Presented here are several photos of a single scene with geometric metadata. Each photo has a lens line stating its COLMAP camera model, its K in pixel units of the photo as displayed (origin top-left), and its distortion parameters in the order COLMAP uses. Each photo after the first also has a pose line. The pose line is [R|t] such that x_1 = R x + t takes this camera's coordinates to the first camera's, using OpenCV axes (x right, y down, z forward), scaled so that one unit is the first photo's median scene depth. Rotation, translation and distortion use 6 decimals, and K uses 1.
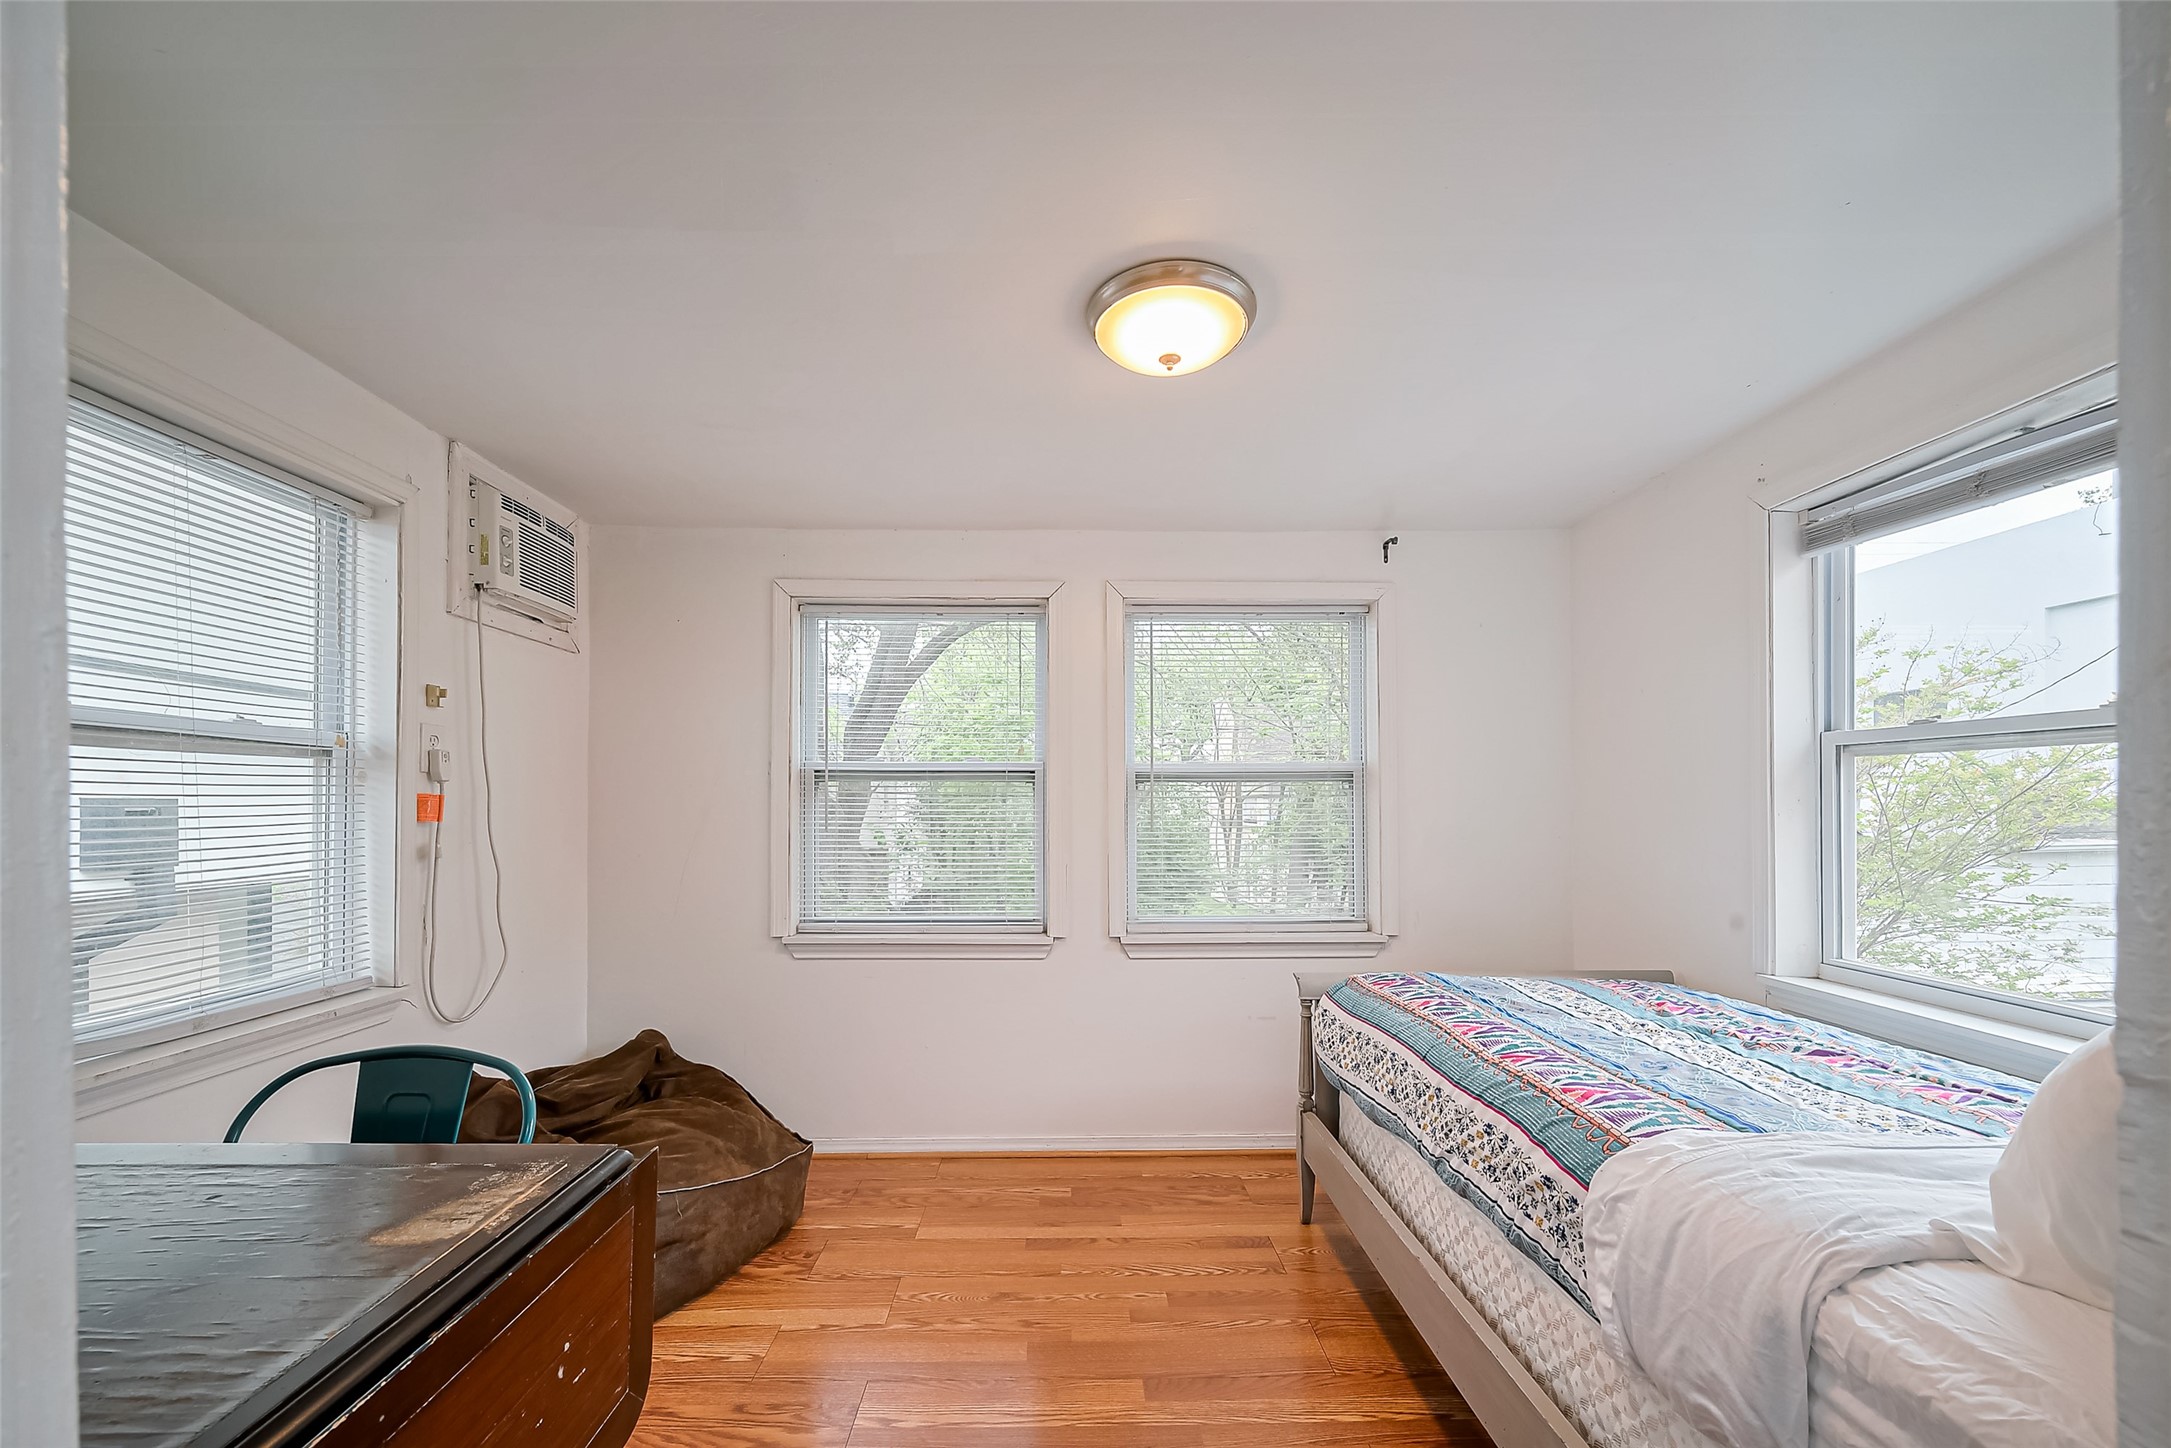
lens RADIAL K [[868.0, 0, 1080.1], [0, 868.0, 794.9], [0, 0, 1]] dist [0.000341, -0.000616]
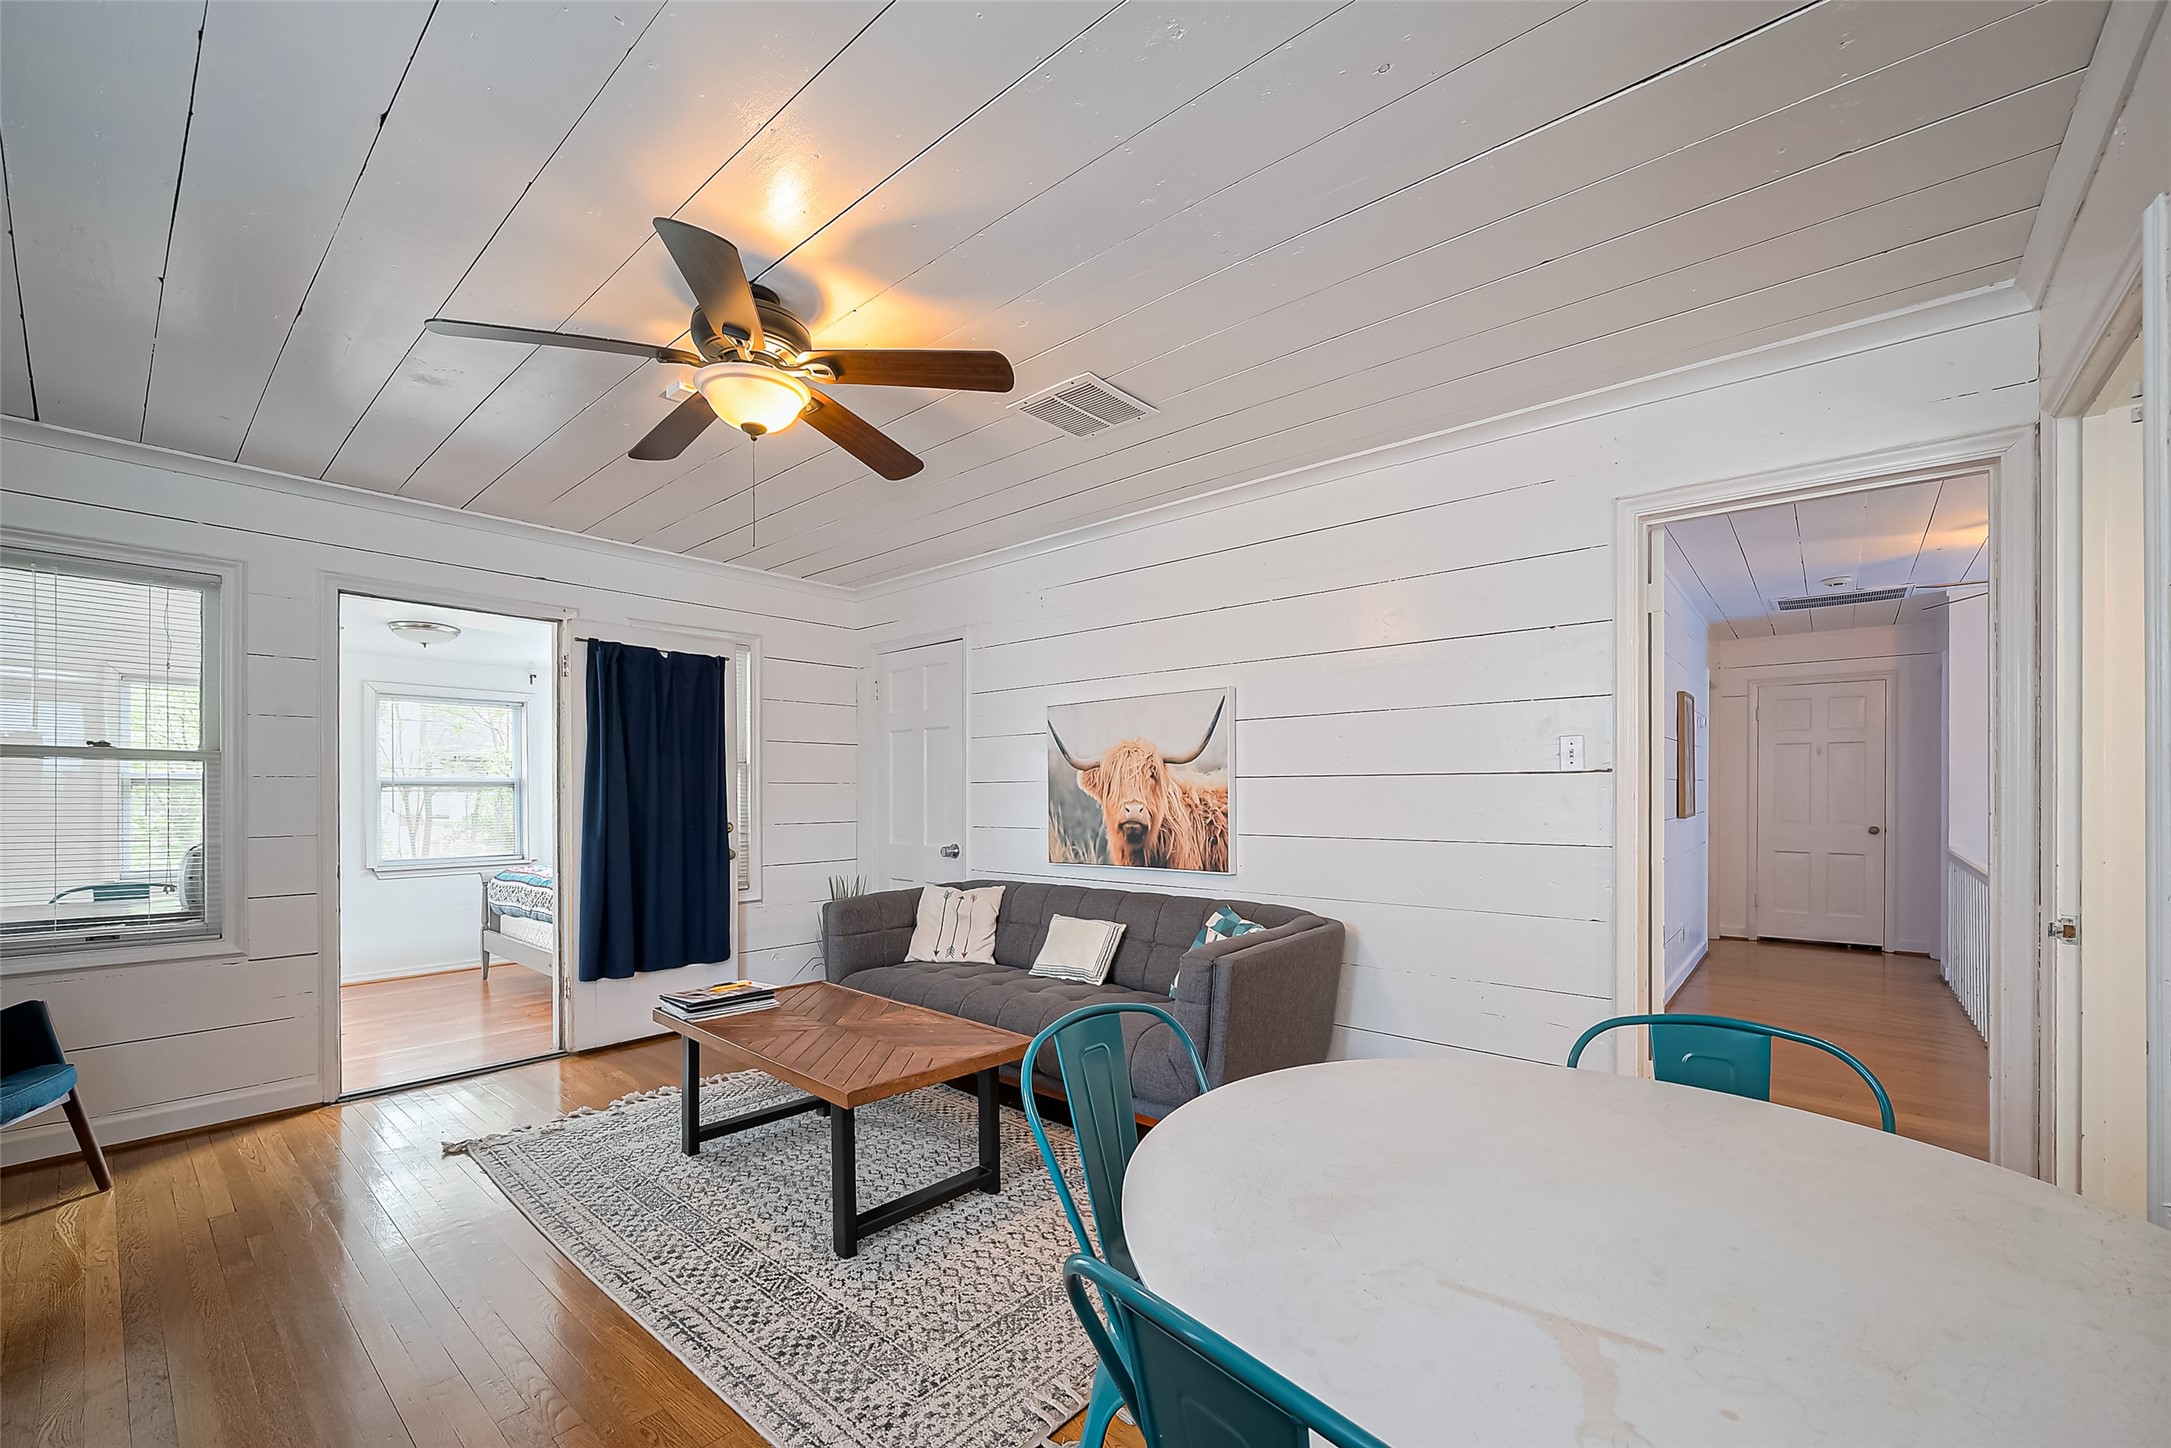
lens RADIAL K [[868.0, 0, 1084.4], [0, 868.0, 795.1], [0, 0, 1]] dist [0.000341, -0.000616]
pose [[0.670536, 0.004615, 0.741863, -0.309900], [-0.008010, 0.999967, 0.001019, -0.010214], [-0.741834, -0.006625, 0.670551, -1.393071]]
